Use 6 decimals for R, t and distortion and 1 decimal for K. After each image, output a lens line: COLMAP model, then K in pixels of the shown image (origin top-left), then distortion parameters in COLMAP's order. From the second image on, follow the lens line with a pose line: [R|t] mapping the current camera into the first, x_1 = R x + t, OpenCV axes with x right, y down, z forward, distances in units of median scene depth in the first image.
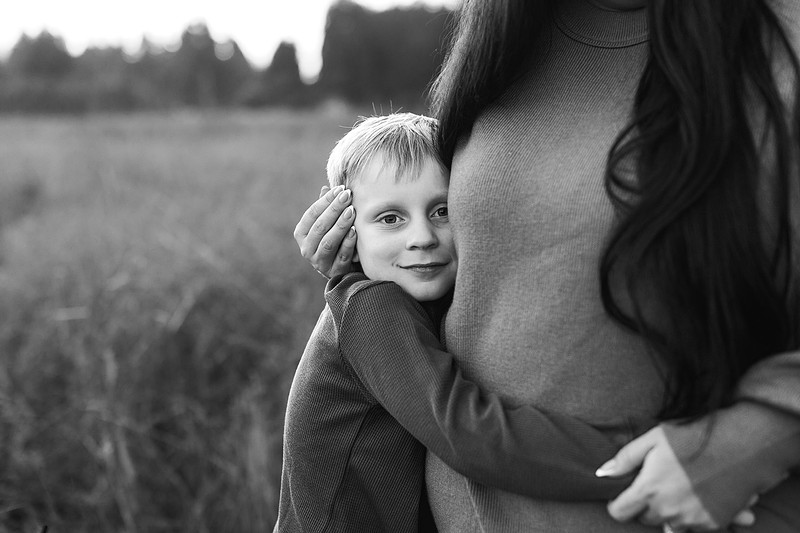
lens RADIAL K [[1145.6, 0, 393.1], [0, 1145.6, 264.1], [0, 0, 1]] dist [0.020842, 0.026094]
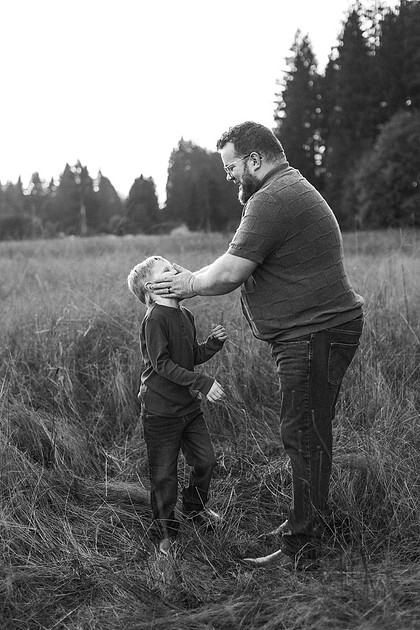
lens RADIAL K [[902.1, 0, 196.1], [0, 902.1, 330.5], [0, 0, 1]] dist [0.020842, 0.026094]
pose [[0.999025, -0.022032, -0.038258, 0.031677], [0.021251, 0.999560, -0.020693, 0.022408], [0.038697, 0.019859, 0.999054, -0.237878]]
